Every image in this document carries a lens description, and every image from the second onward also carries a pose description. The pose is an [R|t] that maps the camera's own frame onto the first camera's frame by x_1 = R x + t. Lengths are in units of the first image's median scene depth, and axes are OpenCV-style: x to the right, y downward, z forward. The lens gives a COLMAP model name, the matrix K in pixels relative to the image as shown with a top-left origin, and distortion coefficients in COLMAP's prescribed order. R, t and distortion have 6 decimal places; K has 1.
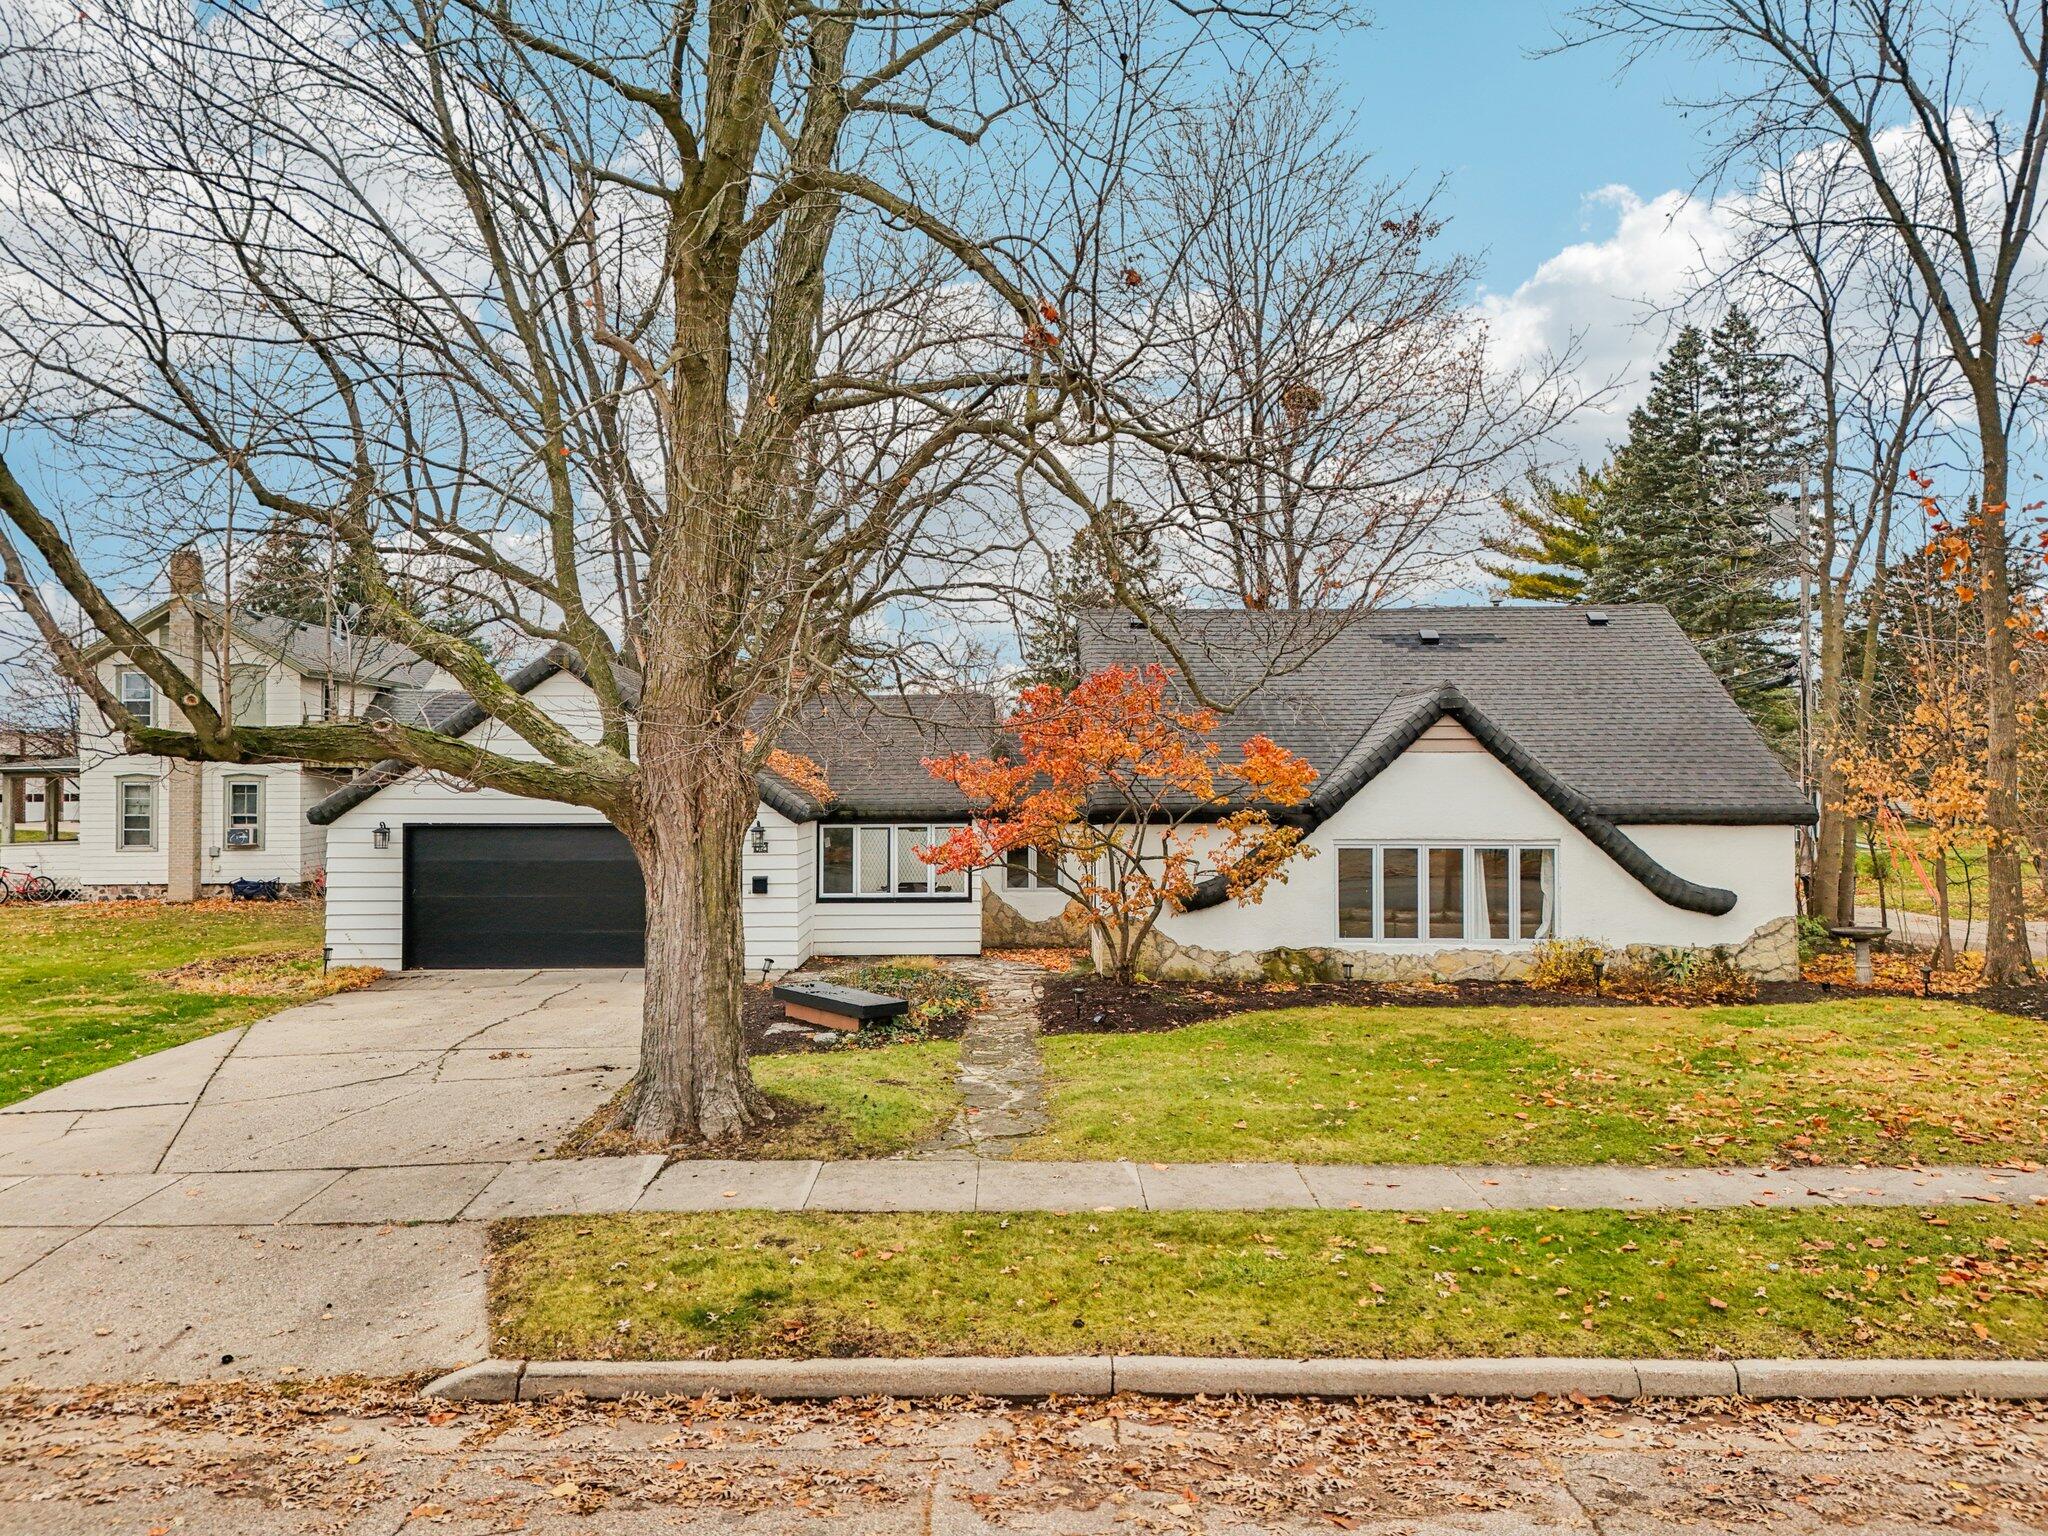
lens RADIAL K [[1500.1, 0, 1017.6], [0, 1500.1, 767.4], [0, 0, 1]] dist [0.080568, -0.077385]
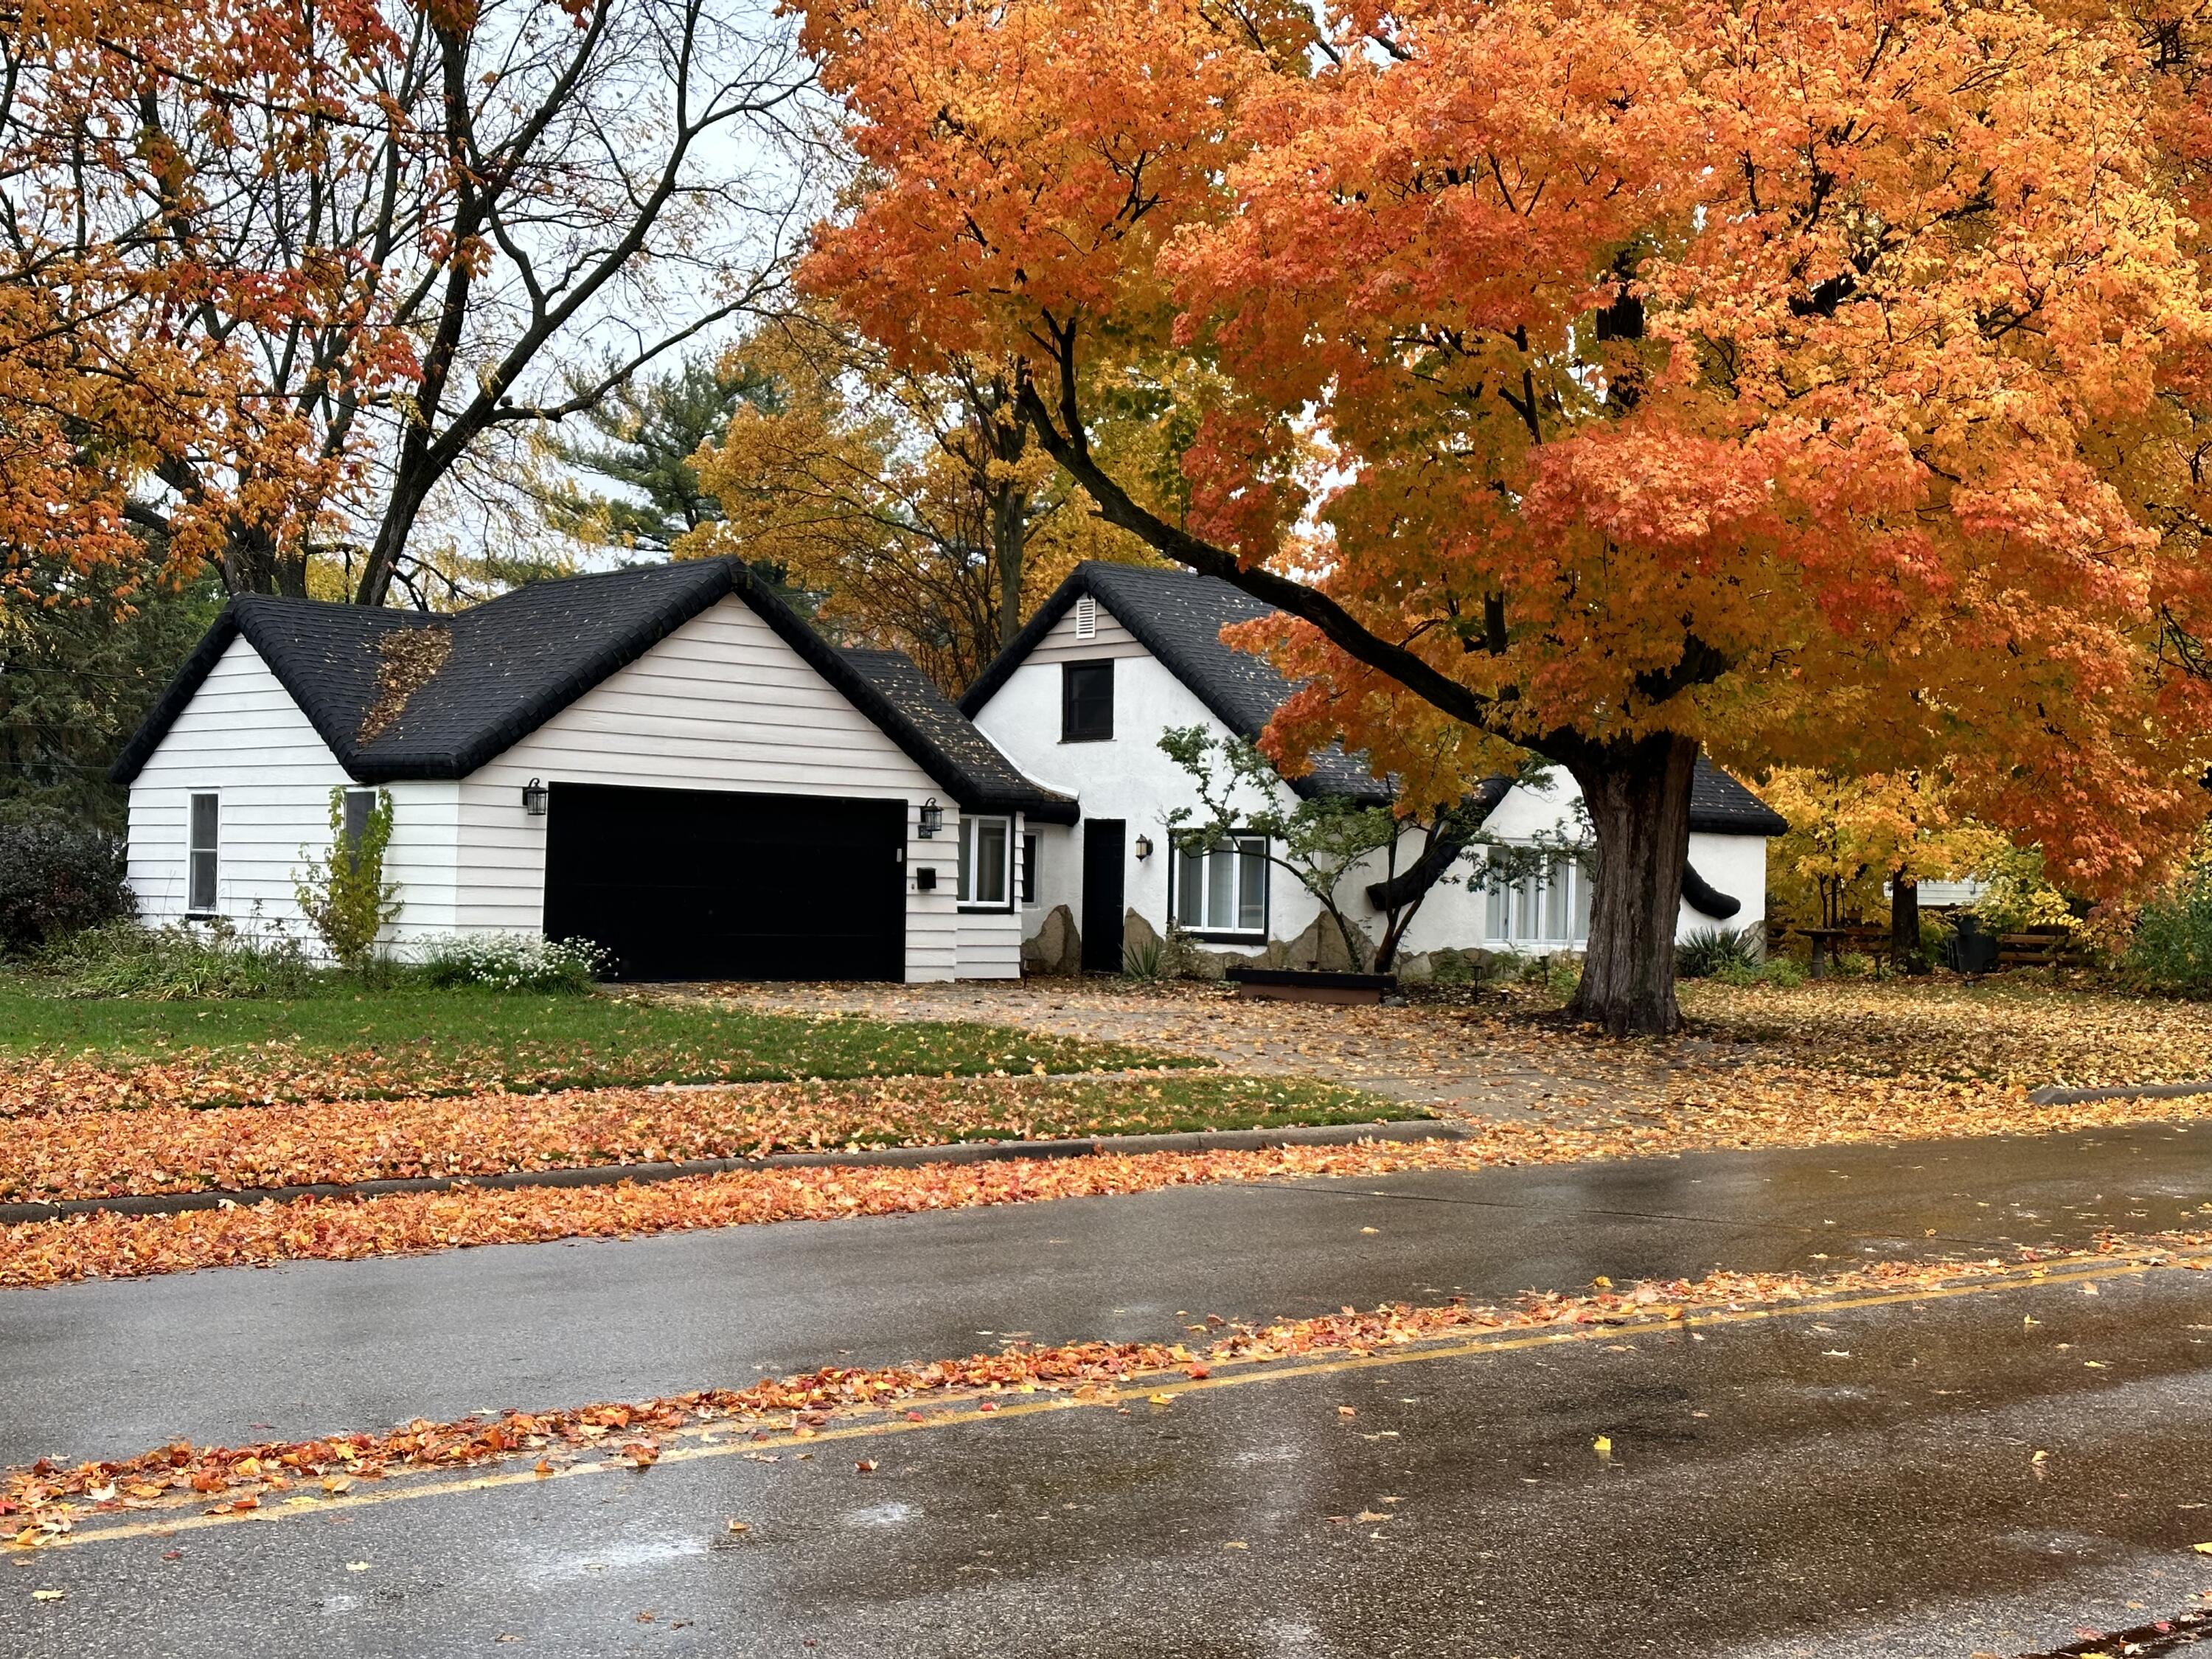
lens RADIAL K [[2885.1, 0, 1046.3], [0, 2885.1, 833.4], [0, 0, 1]] dist [0.195115, -0.005203]
pose [[0.748028, 0.030975, 0.662944, -1.242450], [-0.031892, 0.999434, -0.010712, 0.074119], [-0.662901, -0.013130, 0.748592, -0.208629]]
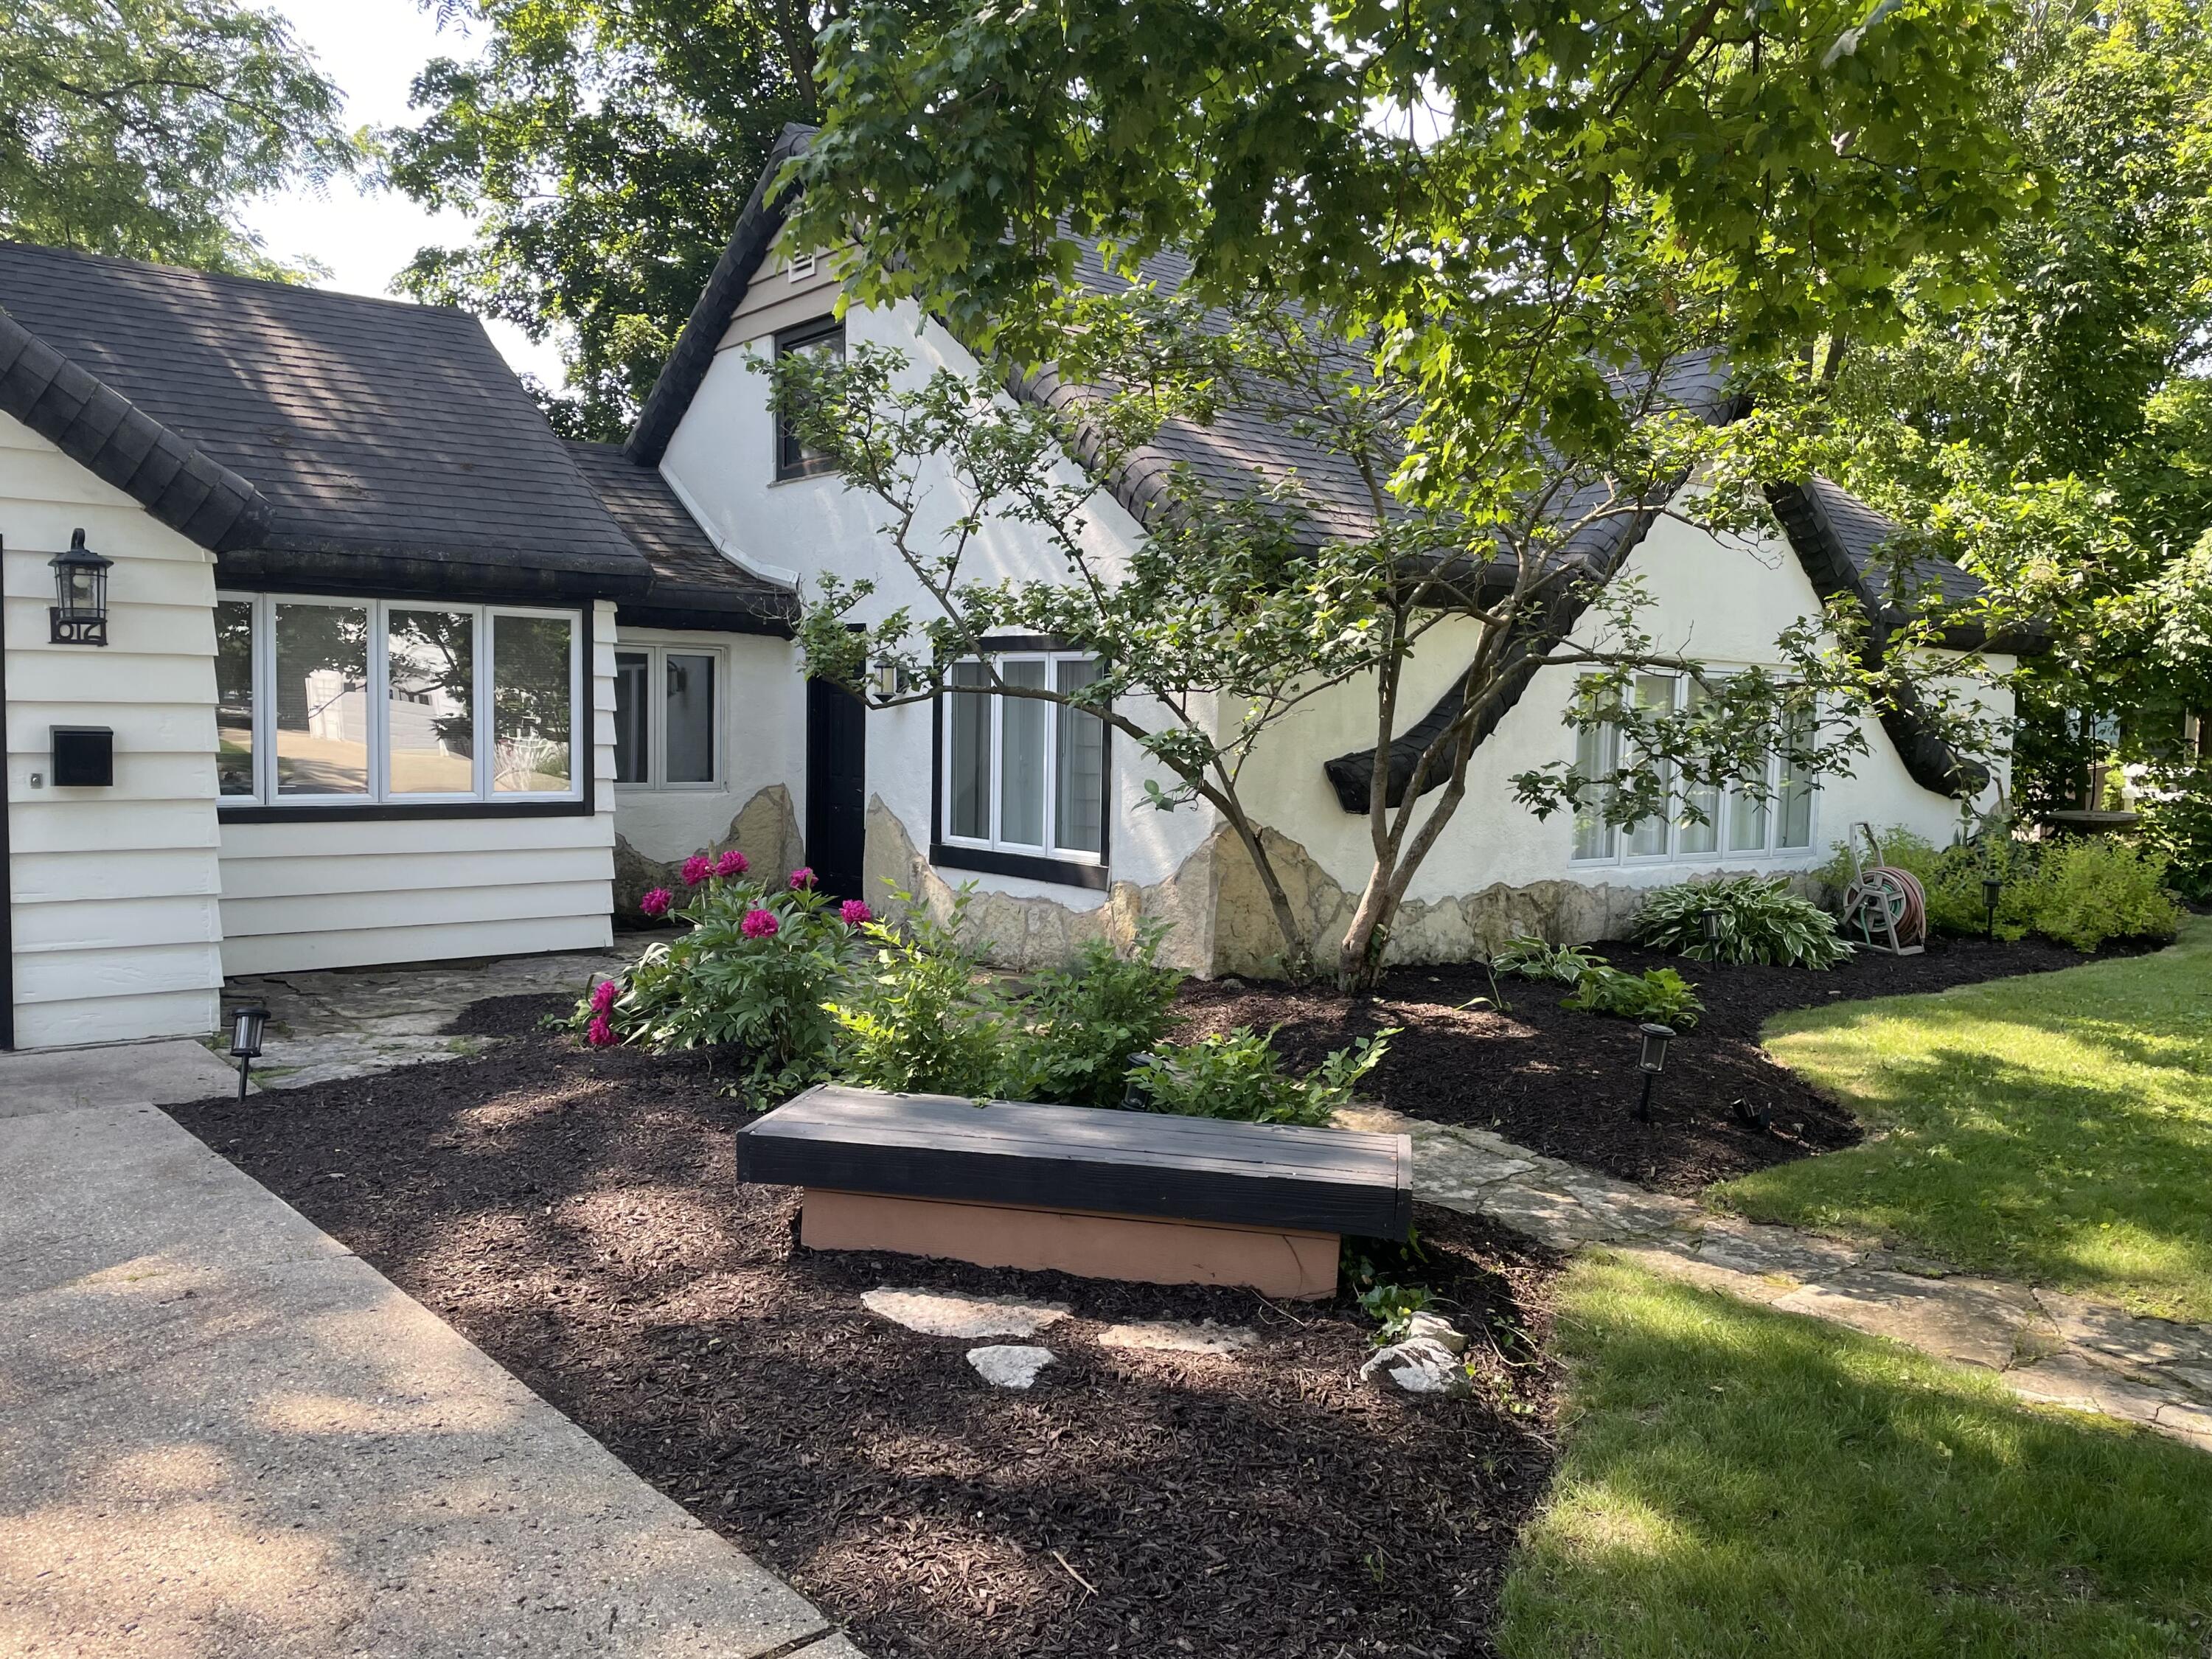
lens RADIAL K [[1733.1, 0, 1121.3], [0, 1733.1, 818.7], [0, 0, 1]] dist [0.096958, -0.131361]
pose [[0.772384, -0.021878, 0.634778, -0.252823], [-0.028582, 0.997197, 0.069147, 0.065895], [-0.634512, -0.071551, 0.769594, 0.666884]]
